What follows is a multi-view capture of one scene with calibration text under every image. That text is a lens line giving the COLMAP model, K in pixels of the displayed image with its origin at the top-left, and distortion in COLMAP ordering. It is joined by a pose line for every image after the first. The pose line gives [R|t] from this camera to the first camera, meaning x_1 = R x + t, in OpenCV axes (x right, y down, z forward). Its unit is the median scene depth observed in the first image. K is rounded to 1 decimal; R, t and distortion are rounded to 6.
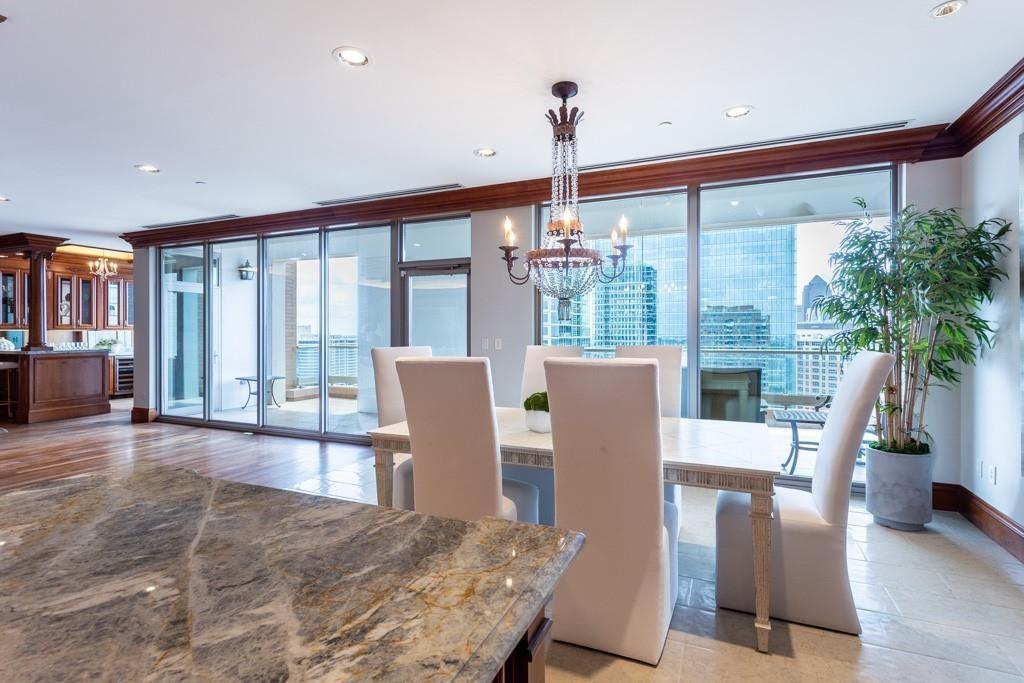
lens RADIAL K [[492.4, 0, 503.3], [0, 492.4, 345.2], [0, 0, 1]] dist [-0.001068, 0.000246]
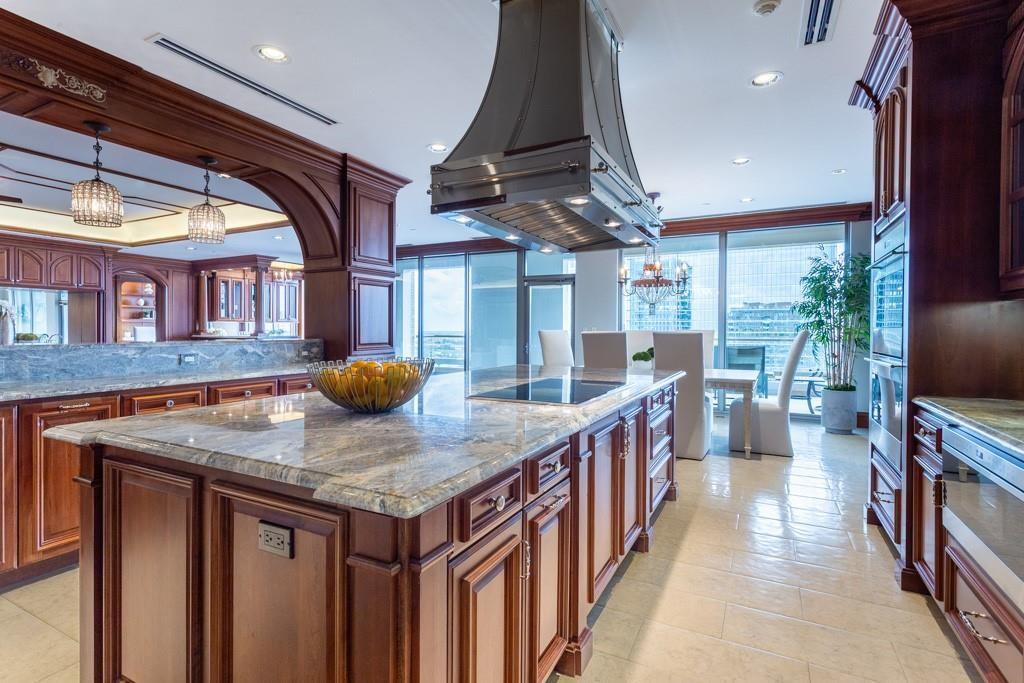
lens RADIAL K [[492.4, 0, 519.0], [0, 492.4, 344.0], [0, 0, 1]] dist [-0.001068, 0.000246]
pose [[0.999396, 0.005331, -0.034333, -0.277347], [-0.005112, 0.999966, 0.006479, 0.043758], [0.034366, -0.006299, 0.999389, -0.792142]]
